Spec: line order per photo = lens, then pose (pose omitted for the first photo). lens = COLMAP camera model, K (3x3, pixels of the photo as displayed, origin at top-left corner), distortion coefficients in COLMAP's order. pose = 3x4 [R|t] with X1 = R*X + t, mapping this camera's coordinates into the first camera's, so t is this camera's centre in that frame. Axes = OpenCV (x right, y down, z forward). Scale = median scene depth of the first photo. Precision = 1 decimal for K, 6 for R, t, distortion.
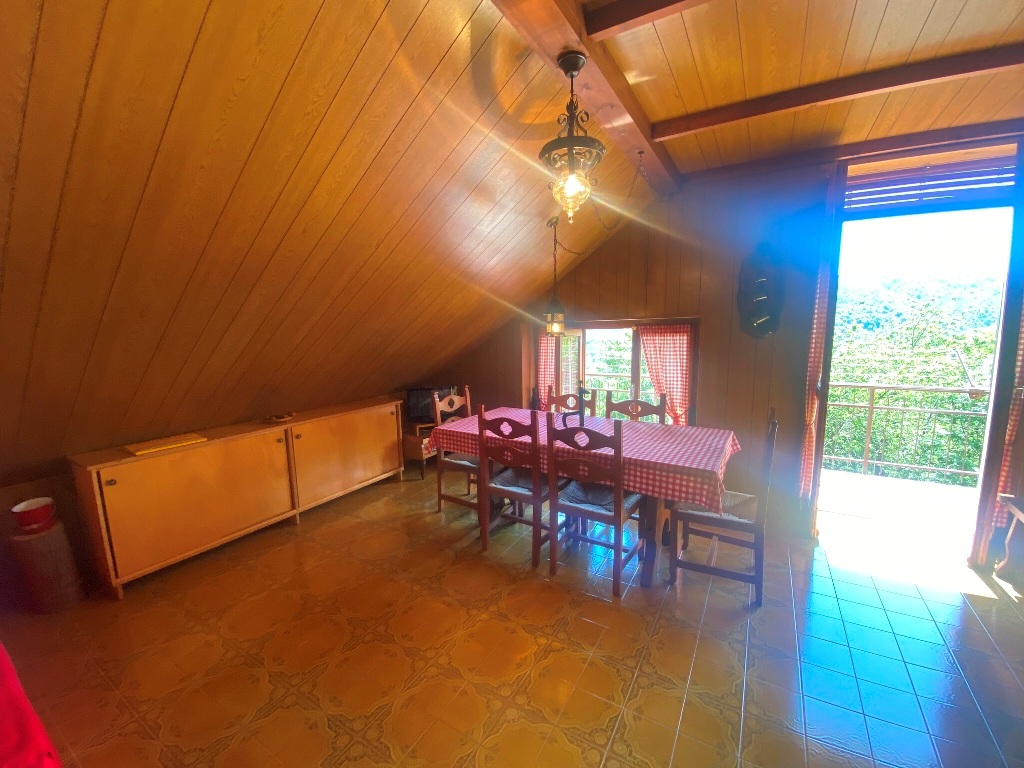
lens RADIAL K [[409.1, 0, 512.0], [0, 409.1, 384.0], [0, 0, 1]] dist [0.021507, -0.024131]
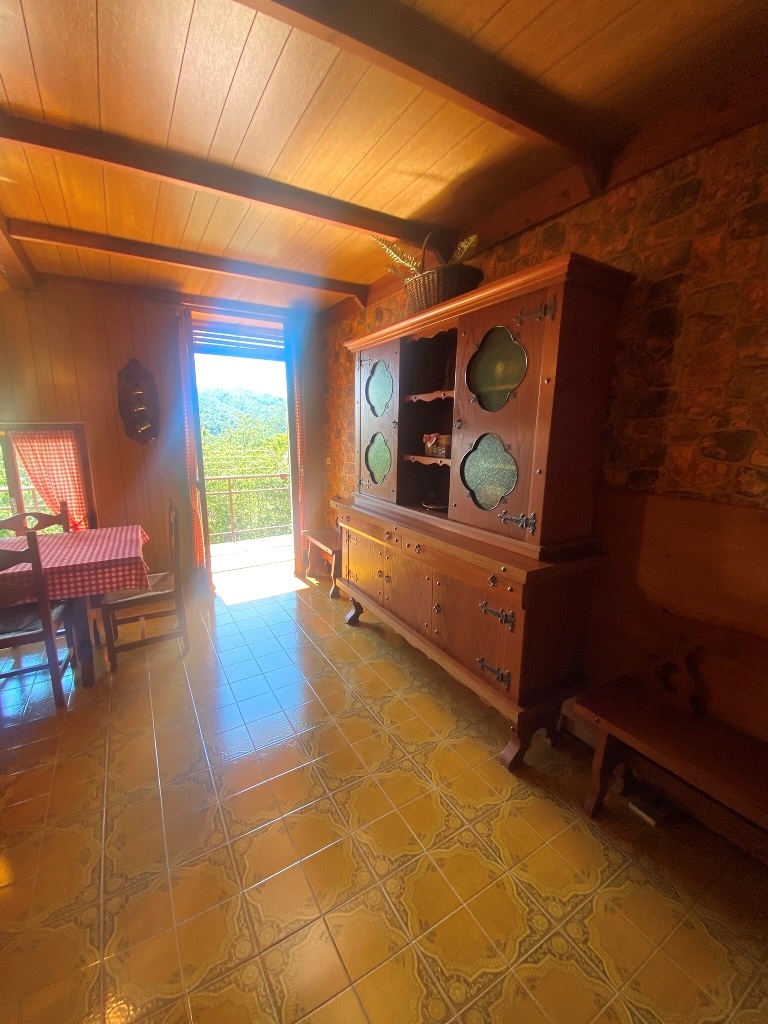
lens RADIAL K [[409.1, 0, 384.0], [0, 409.1, 512.0], [0, 0, 1]] dist [0.021507, -0.024131]
pose [[0.453848, -0.159161, 0.876750, -0.180463], [0.106119, 0.986571, 0.124165, 0.009022], [-0.884738, 0.036688, 0.464643, -0.165269]]
